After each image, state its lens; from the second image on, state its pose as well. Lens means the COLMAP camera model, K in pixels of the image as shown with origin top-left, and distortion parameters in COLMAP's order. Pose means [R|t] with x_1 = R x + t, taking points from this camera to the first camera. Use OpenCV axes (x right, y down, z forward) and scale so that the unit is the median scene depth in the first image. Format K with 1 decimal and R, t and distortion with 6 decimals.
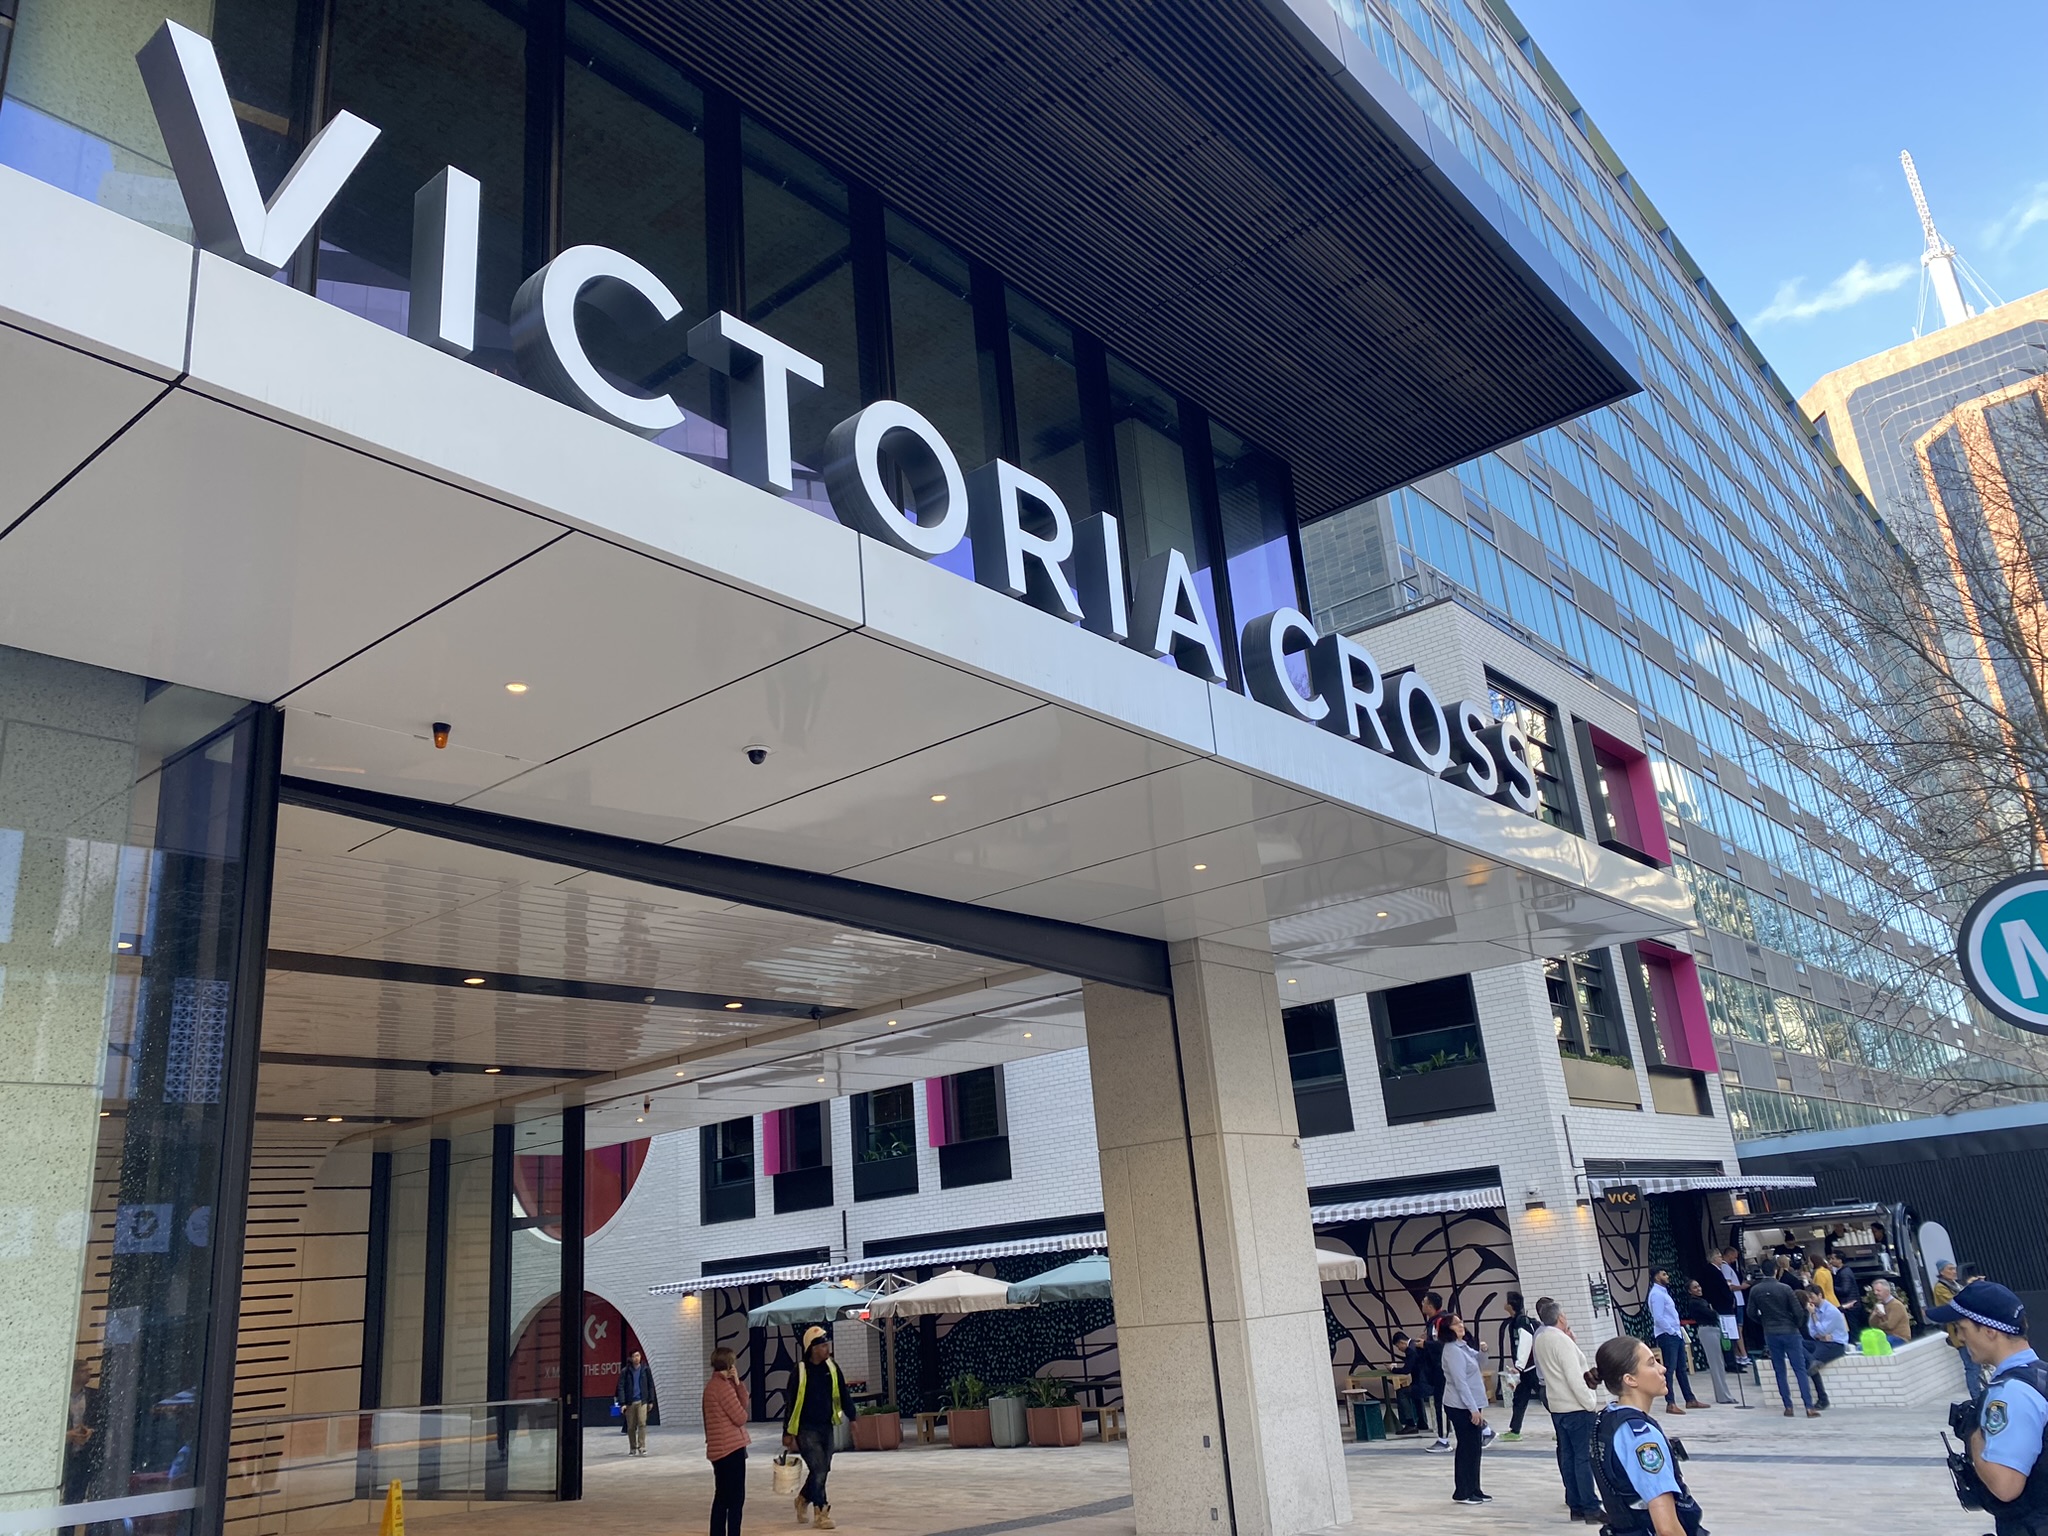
lens RADIAL K [[1531.6, 0, 1023.2], [0, 1531.6, 754.1], [0, 0, 1]] dist [0.049519, -0.109111]
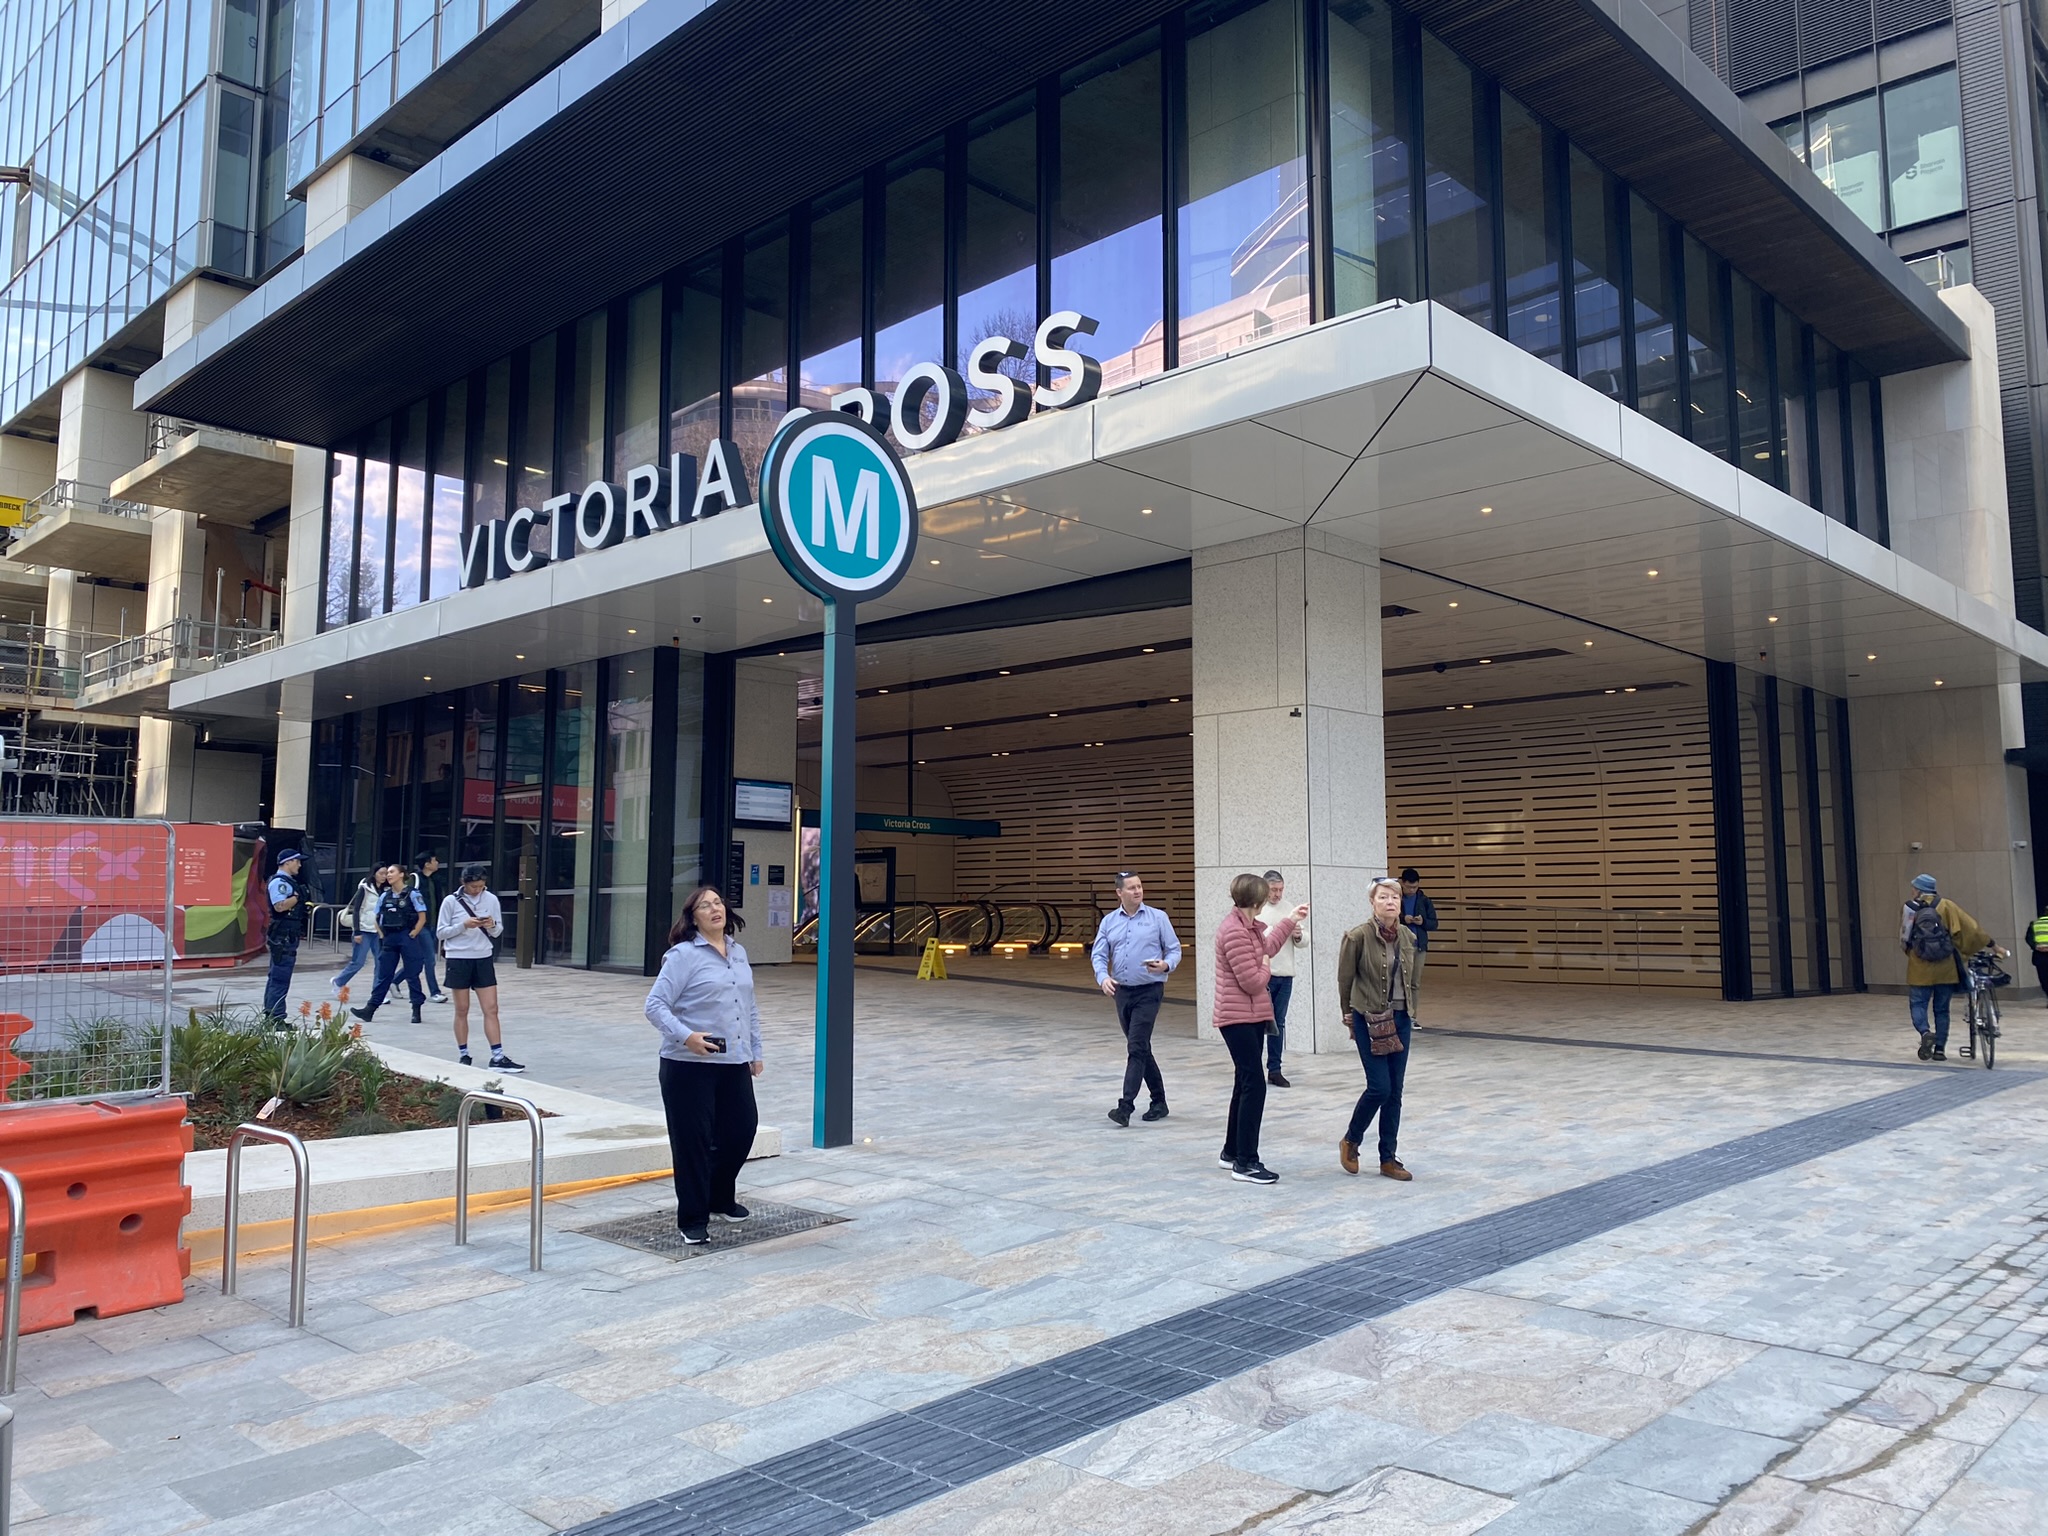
lens RADIAL K [[1531.6, 0, 1023.2], [0, 1531.6, 754.1], [0, 0, 1]] dist [0.049519, -0.109111]
pose [[-0.063067, -0.020110, -0.997807, 0.740070], [0.329488, 0.943319, -0.039838, 0.158573], [0.942051, -0.331278, -0.052866, 0.533966]]
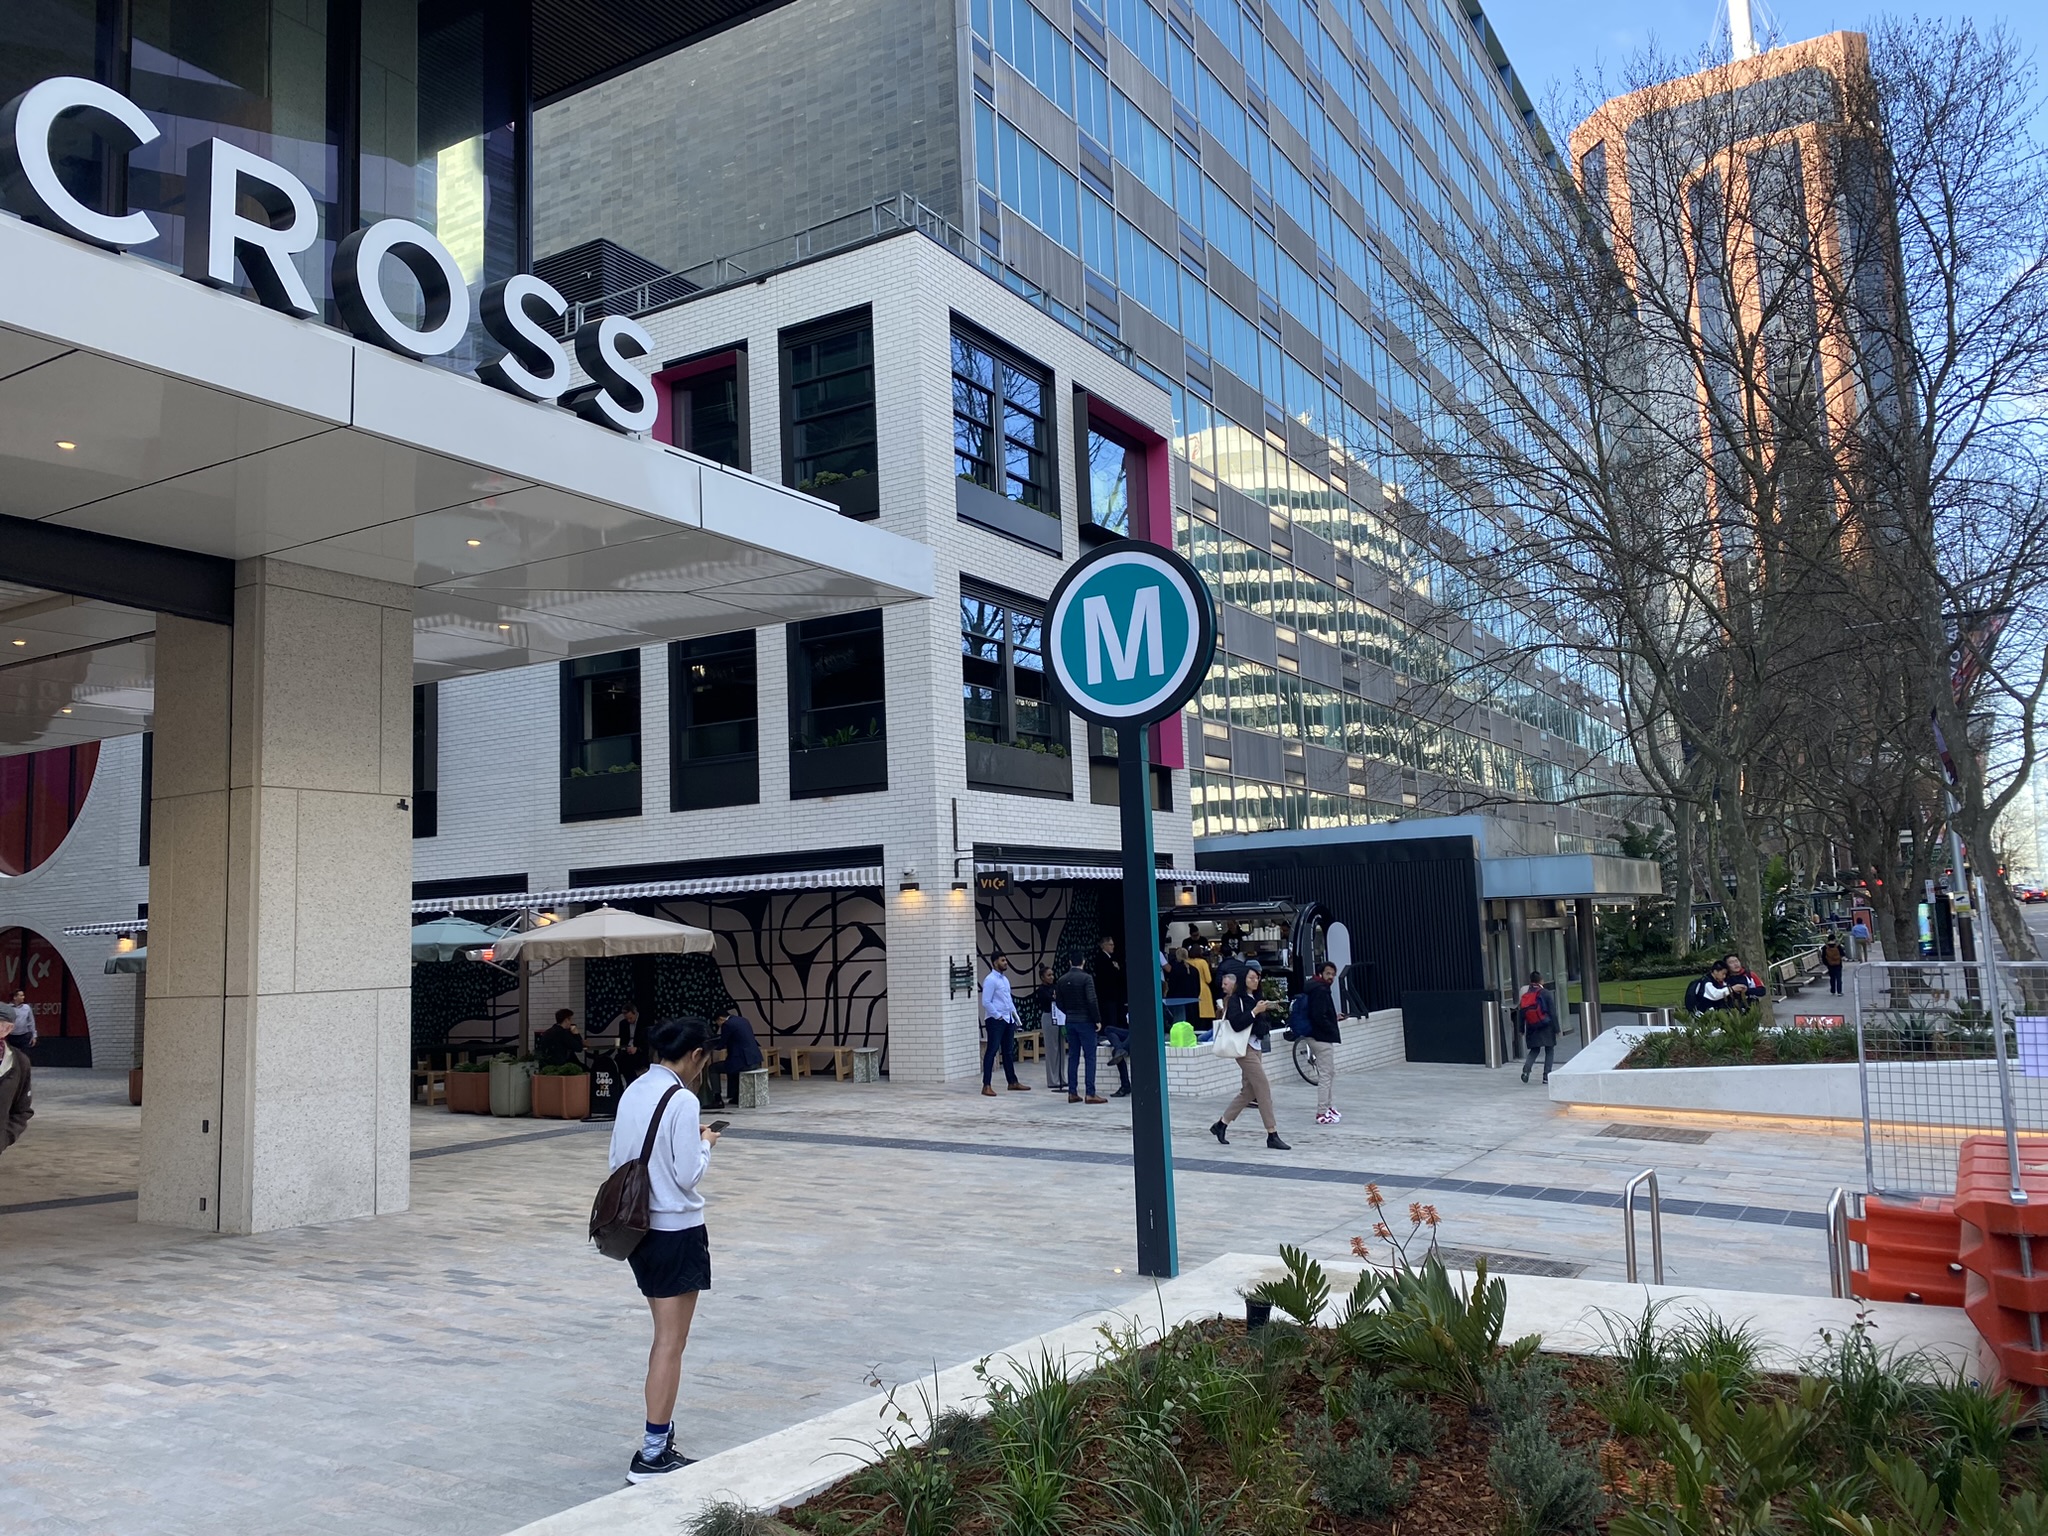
lens RADIAL K [[1531.6, 0, 1023.2], [0, 1531.6, 754.1], [0, 0, 1]] dist [0.049519, -0.109111]
pose [[0.985685, 0.060692, 0.157293, 0.238615], [-0.091933, 0.975537, 0.199689, 0.013015], [-0.141326, -0.211291, 0.967152, 0.075327]]
